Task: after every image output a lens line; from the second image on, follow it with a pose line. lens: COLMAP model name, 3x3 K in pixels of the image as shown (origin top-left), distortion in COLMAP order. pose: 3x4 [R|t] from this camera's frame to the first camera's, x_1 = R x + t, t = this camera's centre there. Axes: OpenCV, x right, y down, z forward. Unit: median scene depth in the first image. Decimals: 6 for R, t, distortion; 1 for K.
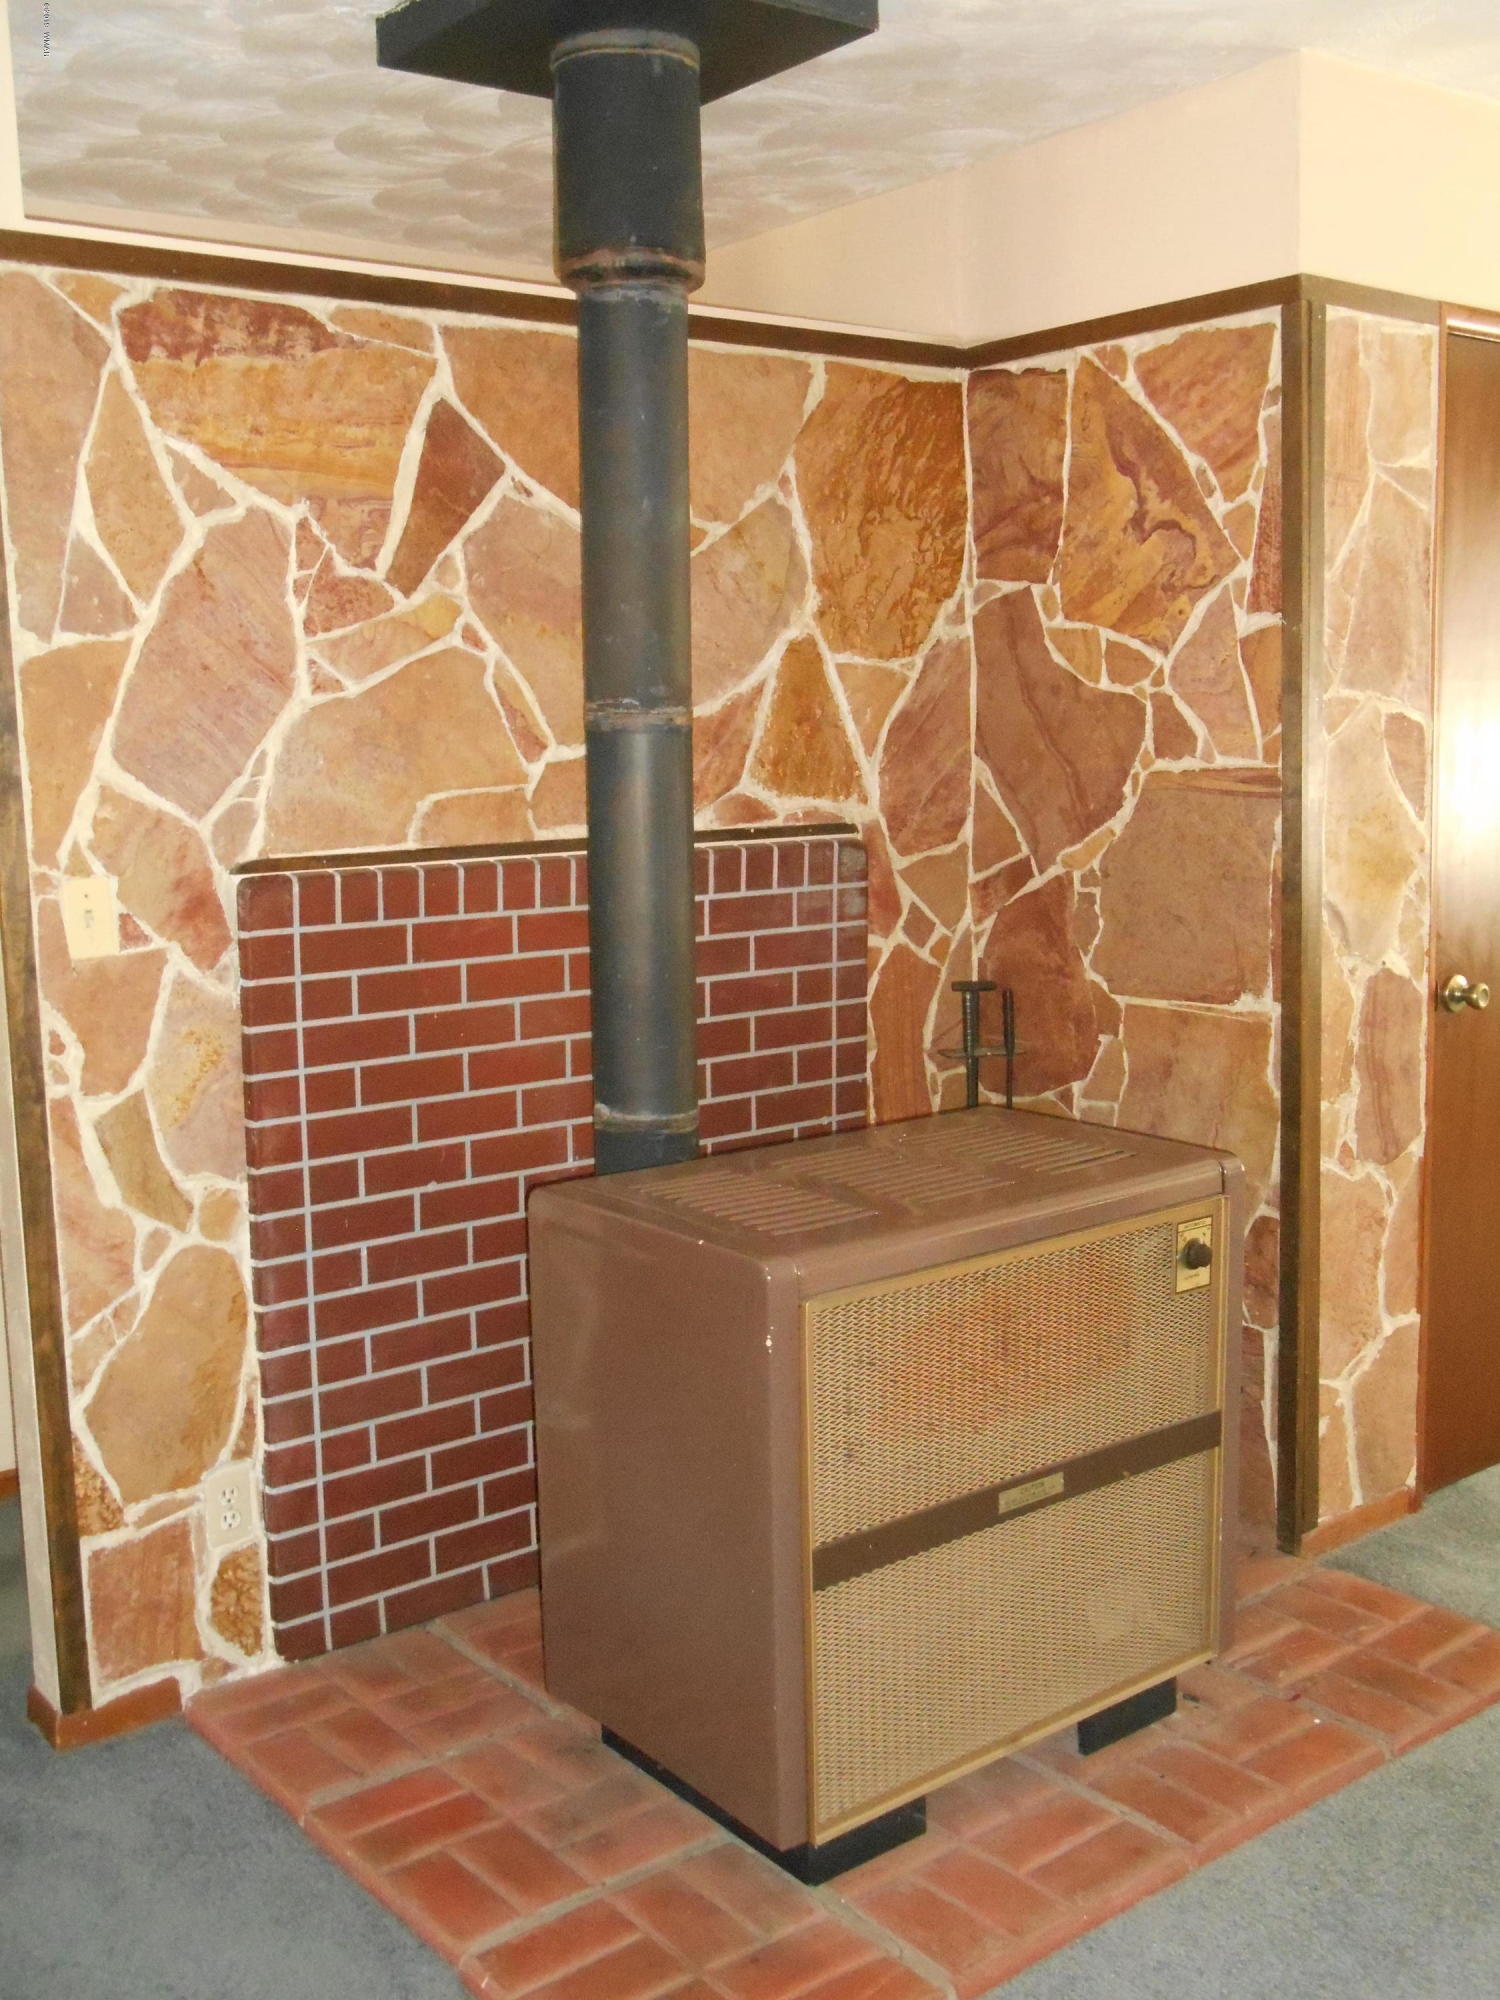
lens RADIAL K [[2040.5, 0, 750.3], [0, 2040.5, 983.2], [0, 0, 1]] dist [-0.009624, 0.000000]
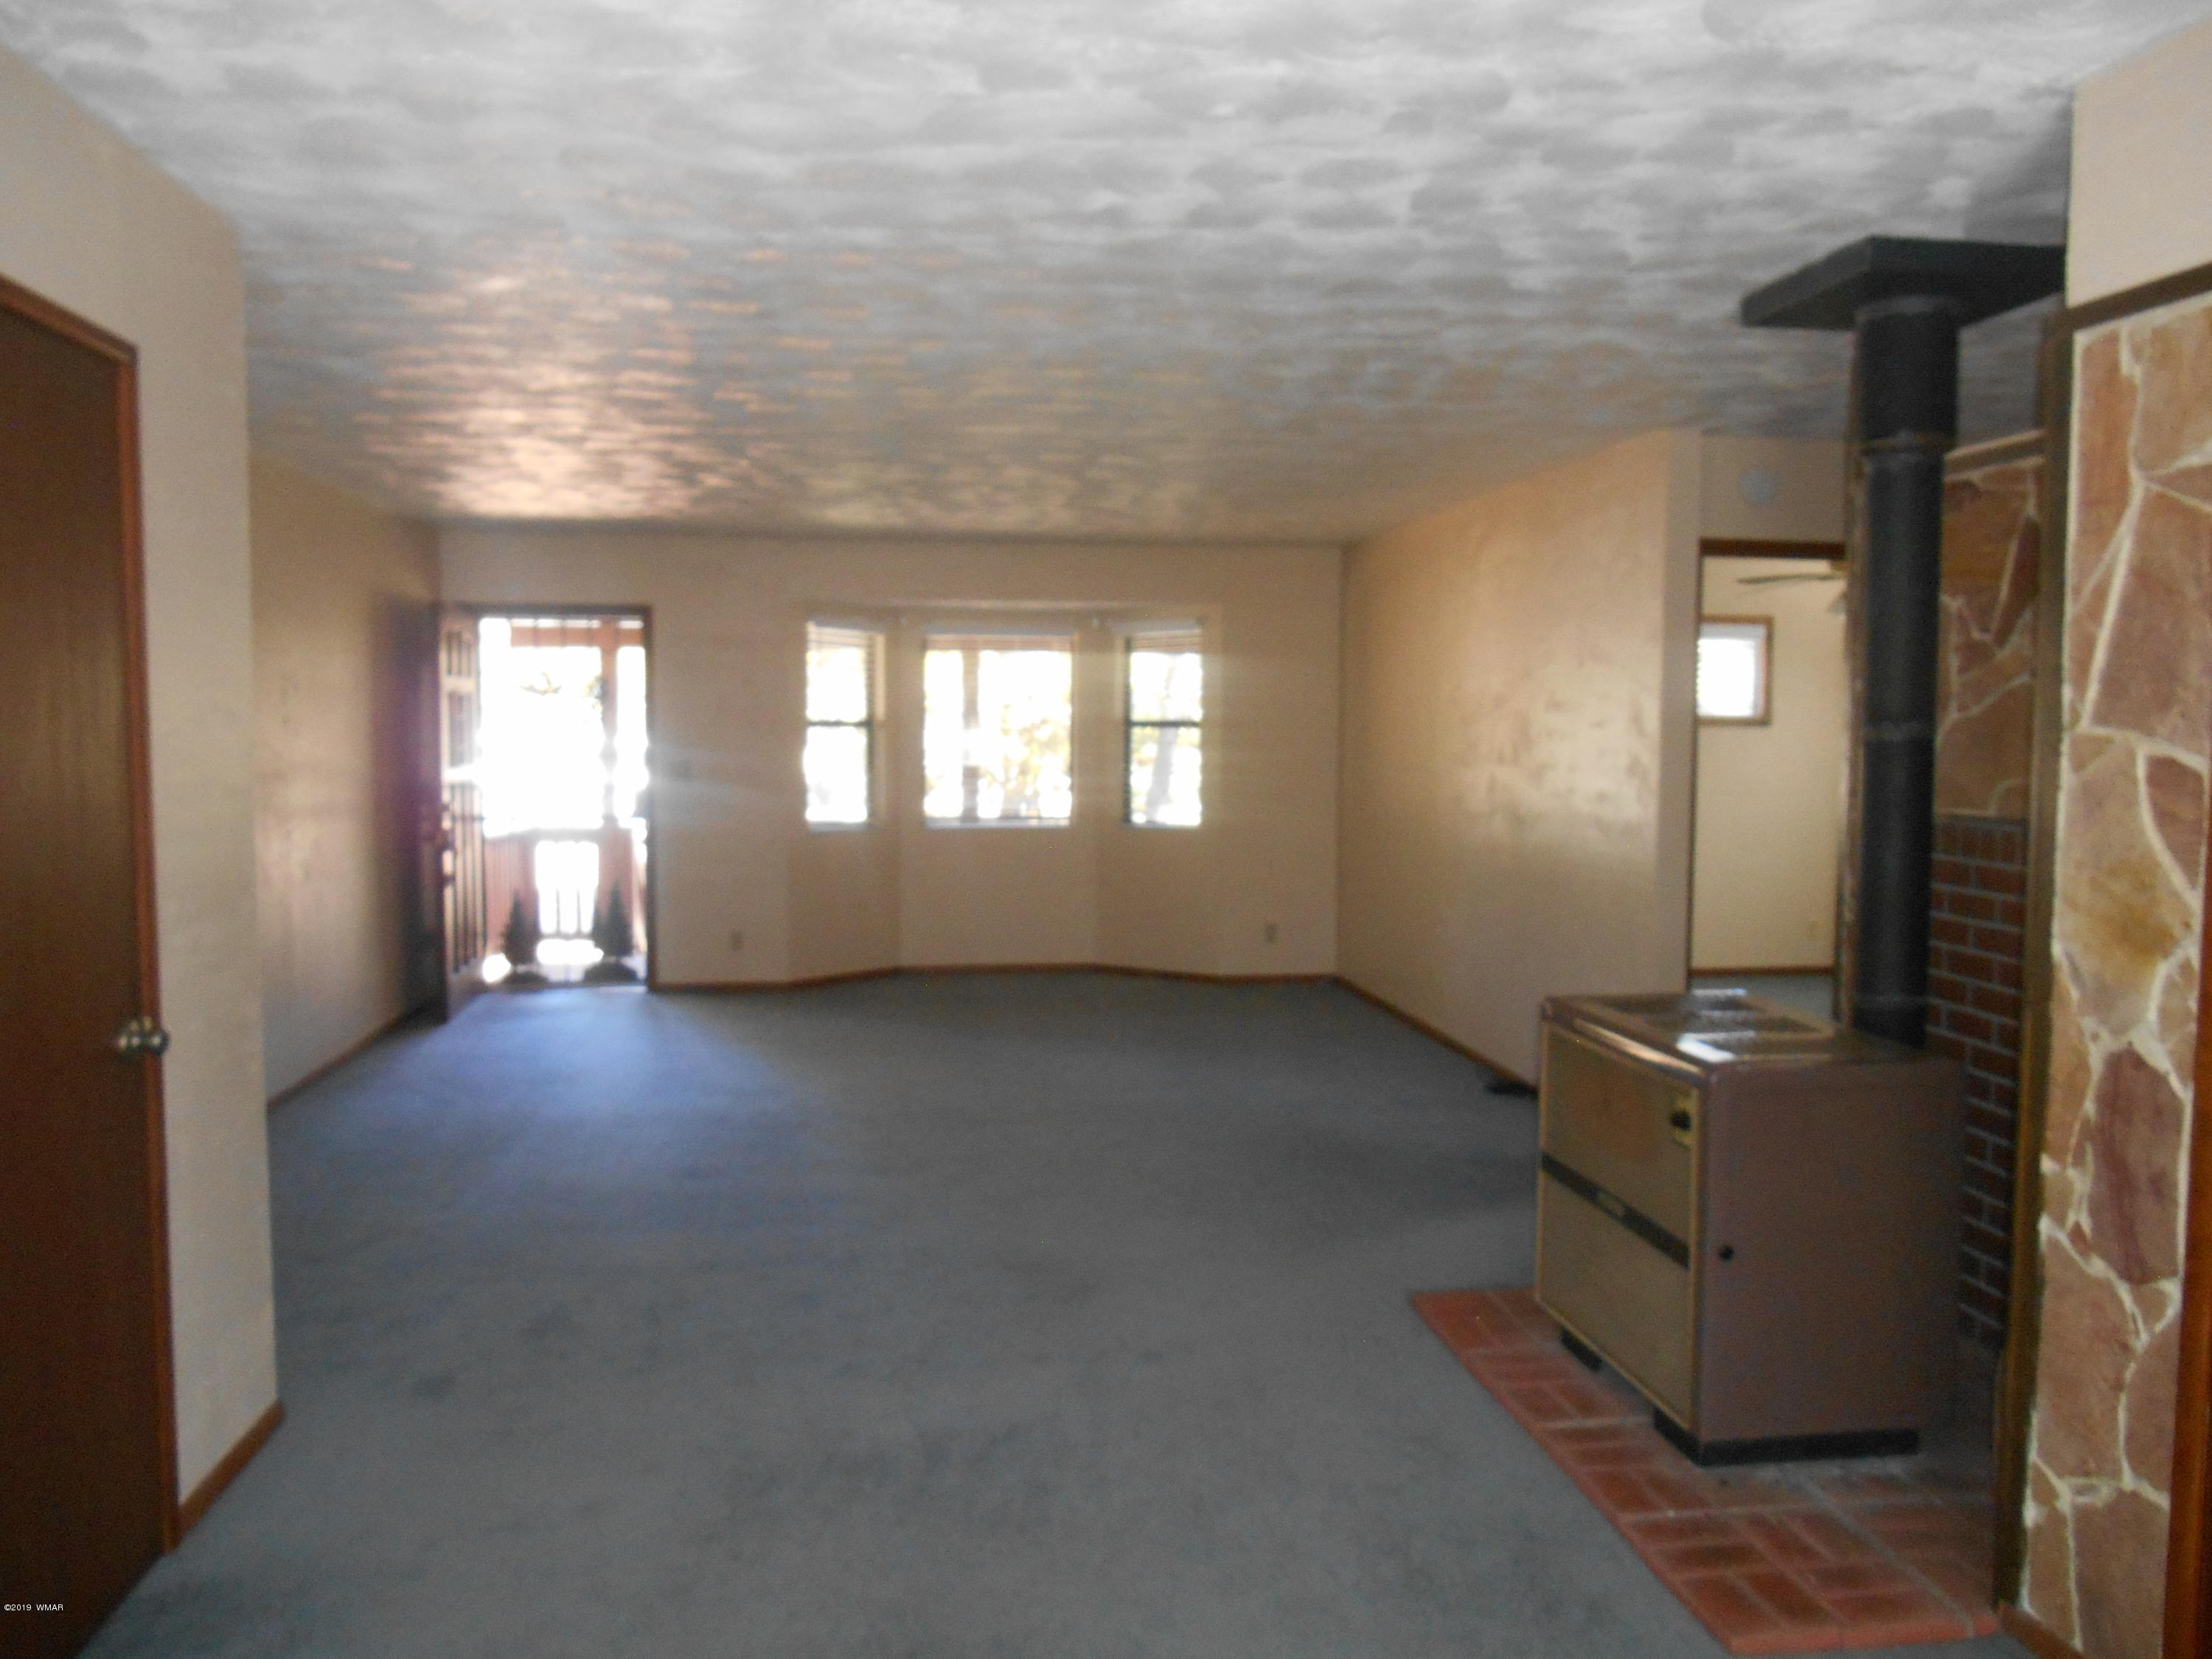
lens RADIAL K [[1720.9, 0, 1115.8], [0, 1720.9, 827.1], [0, 0, 1]] dist [-0.008112, -0.002026]
pose [[-0.503260, 0.075829, -0.860802, 1.212624], [-0.108743, 0.982666, 0.150140, -0.171571], [0.857266, 0.169165, -0.486290, 1.026390]]
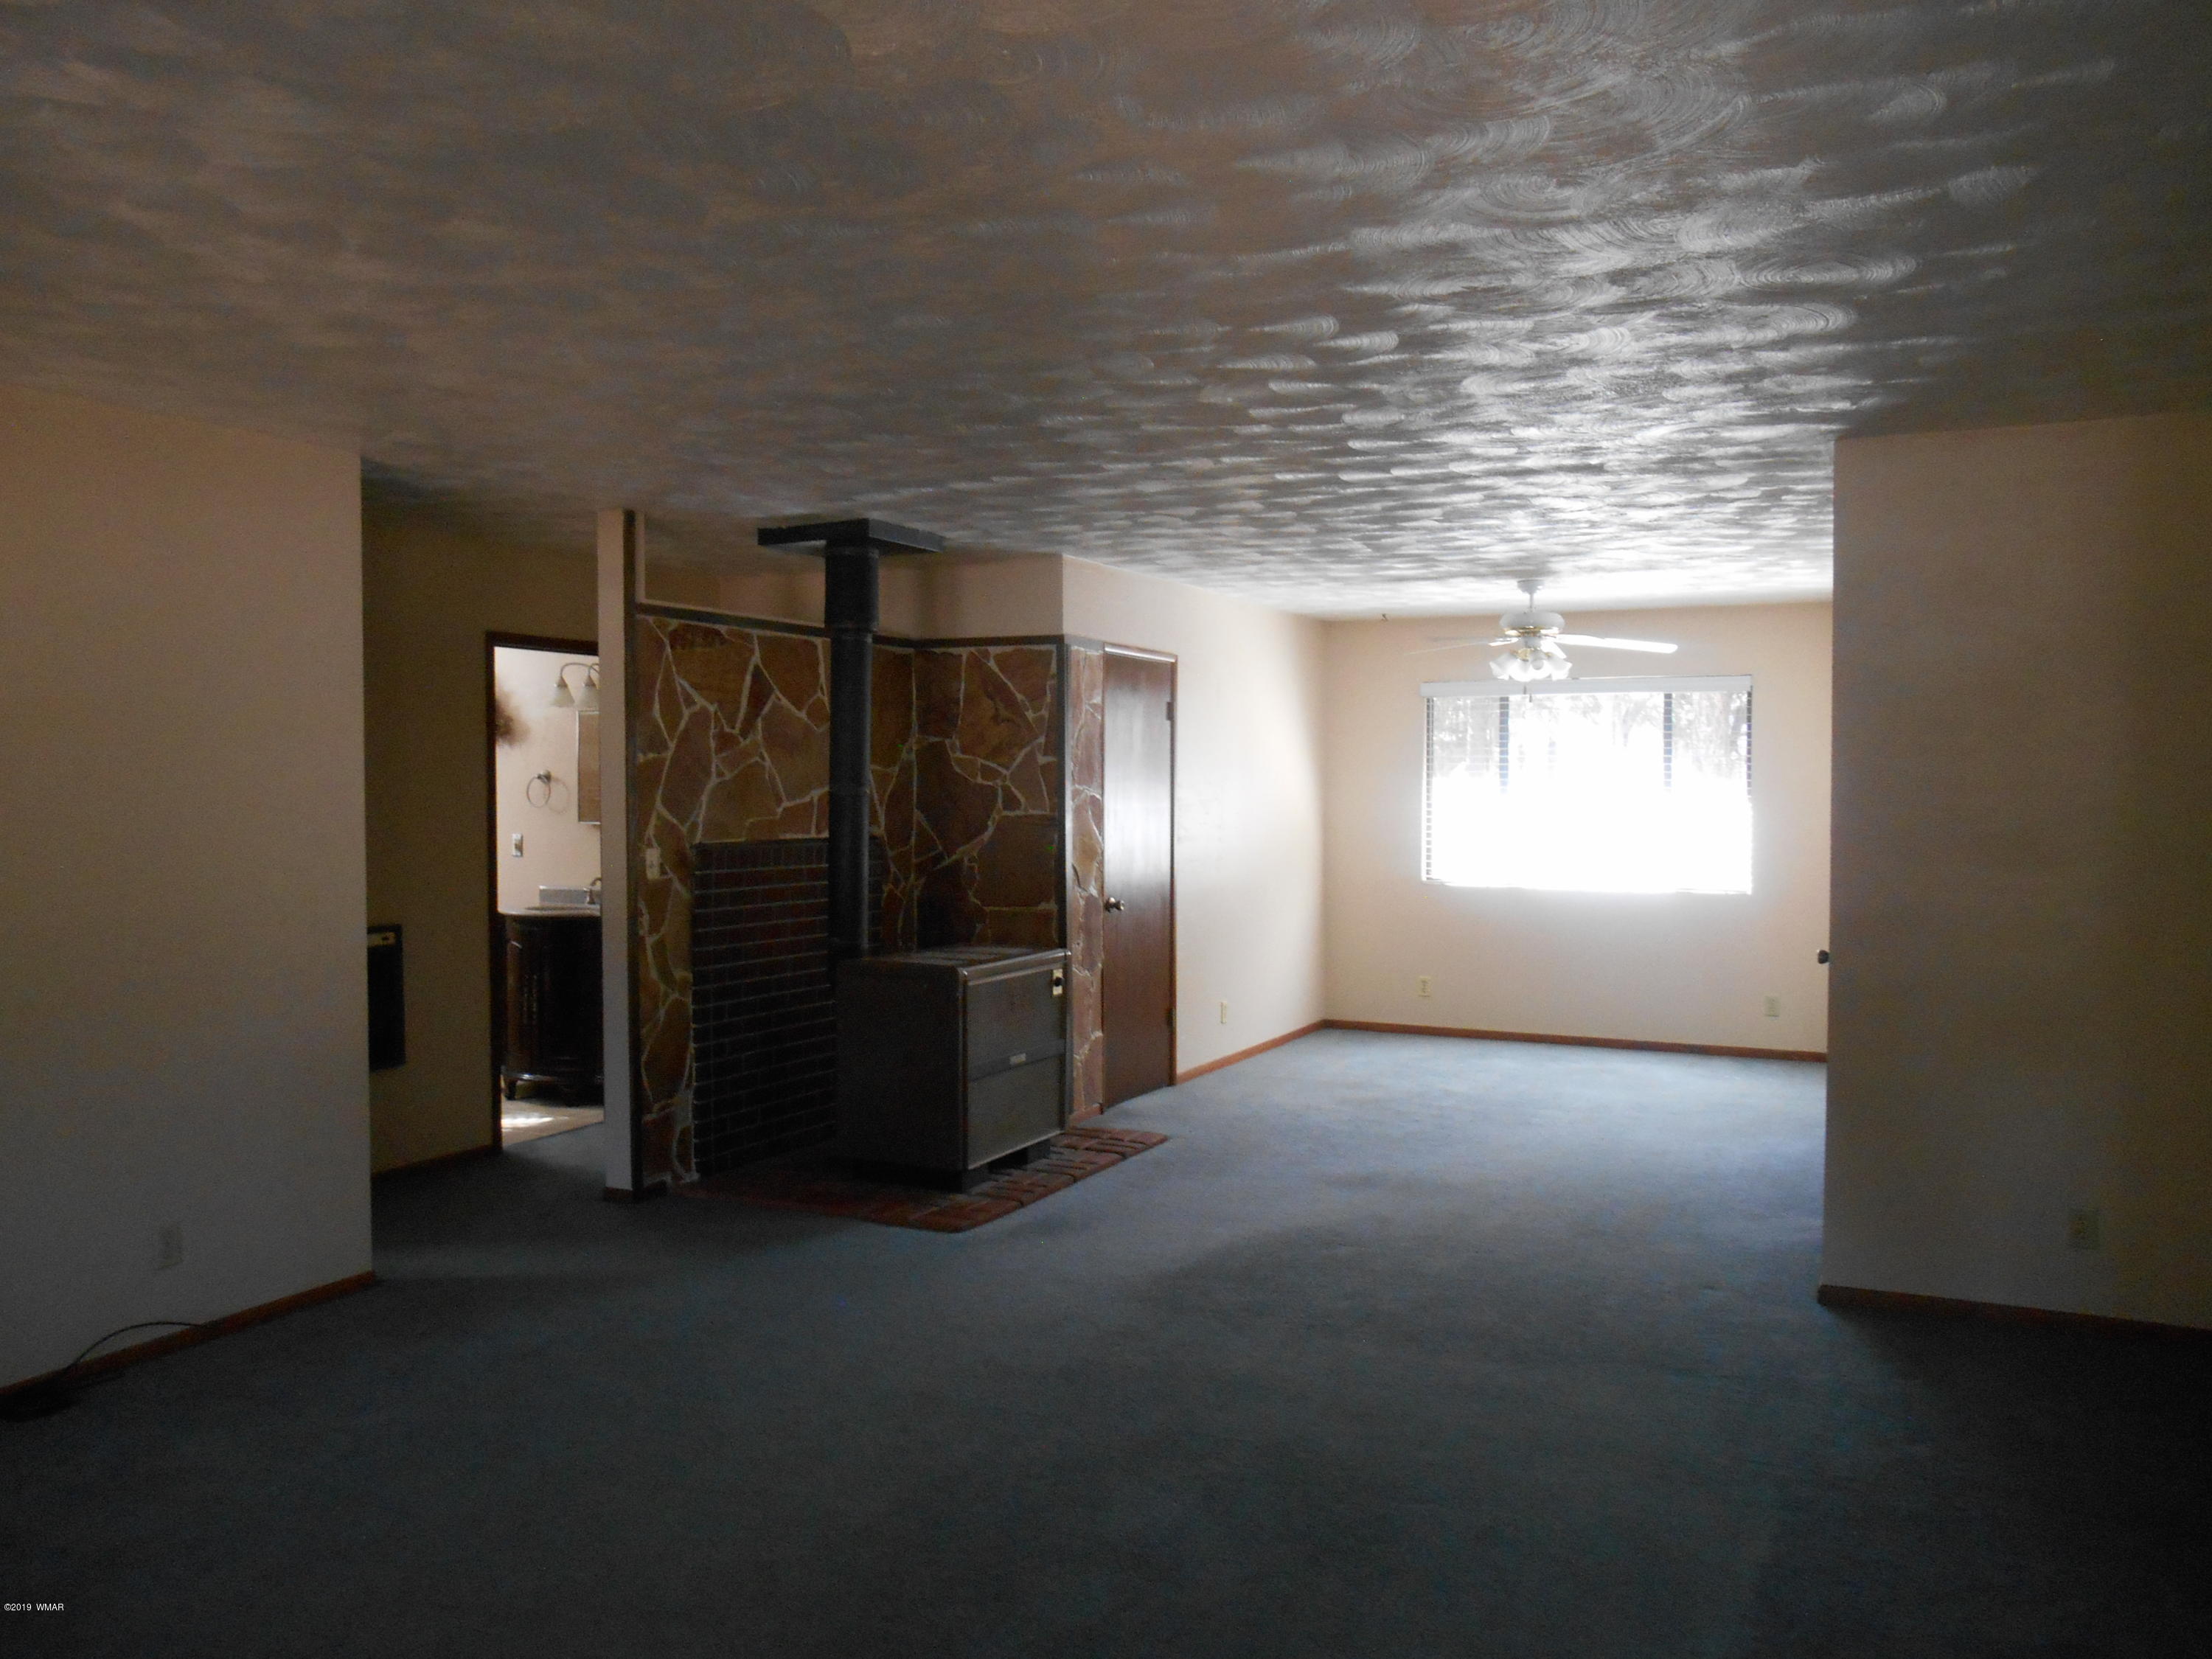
lens RADIAL K [[1720.9, 0, 1115.3], [0, 1720.9, 834.9], [0, 0, 1]] dist [-0.008112, -0.002026]
pose [[0.898576, 0.011093, 0.438677, -0.651259], [0.035386, 0.994593, -0.097635, 0.141040], [-0.437388, 0.103256, 0.893325, -1.022543]]
